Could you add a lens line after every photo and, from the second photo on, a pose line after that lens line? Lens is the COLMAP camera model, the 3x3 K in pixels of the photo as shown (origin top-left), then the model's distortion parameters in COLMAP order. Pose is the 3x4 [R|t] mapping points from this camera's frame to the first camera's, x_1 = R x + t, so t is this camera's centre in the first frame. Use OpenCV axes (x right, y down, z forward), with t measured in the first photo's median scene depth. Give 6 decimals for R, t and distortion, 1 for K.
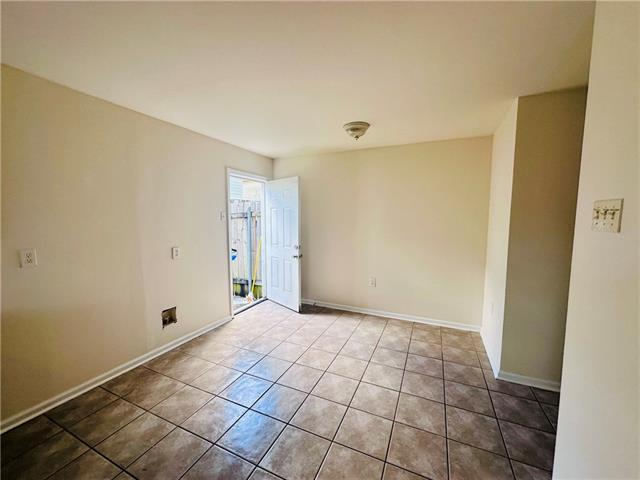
lens RADIAL K [[256.7, 0, 317.8], [0, 256.7, 241.1], [0, 0, 1]] dist [-0.003534, 0.000860]
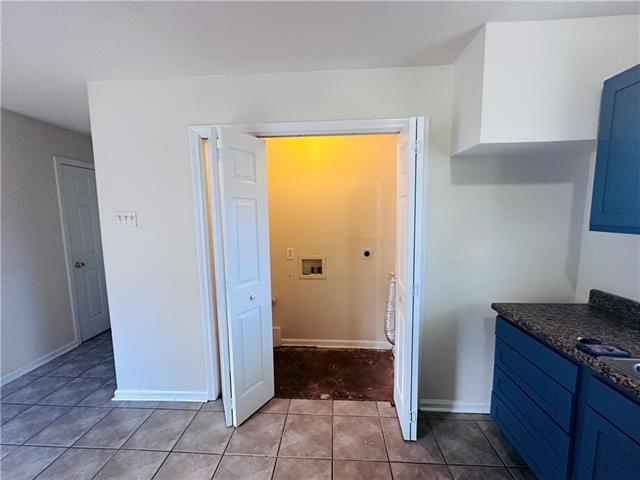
lens RADIAL K [[256.7, 0, 319.6], [0, 256.7, 241.0], [0, 0, 1]] dist [-0.003534, 0.000860]
pose [[-0.363532, -0.097809, 0.926433, -0.618985], [0.099958, 0.984636, 0.143178, -0.028033], [-0.926203, 0.144655, -0.348170, 0.134100]]
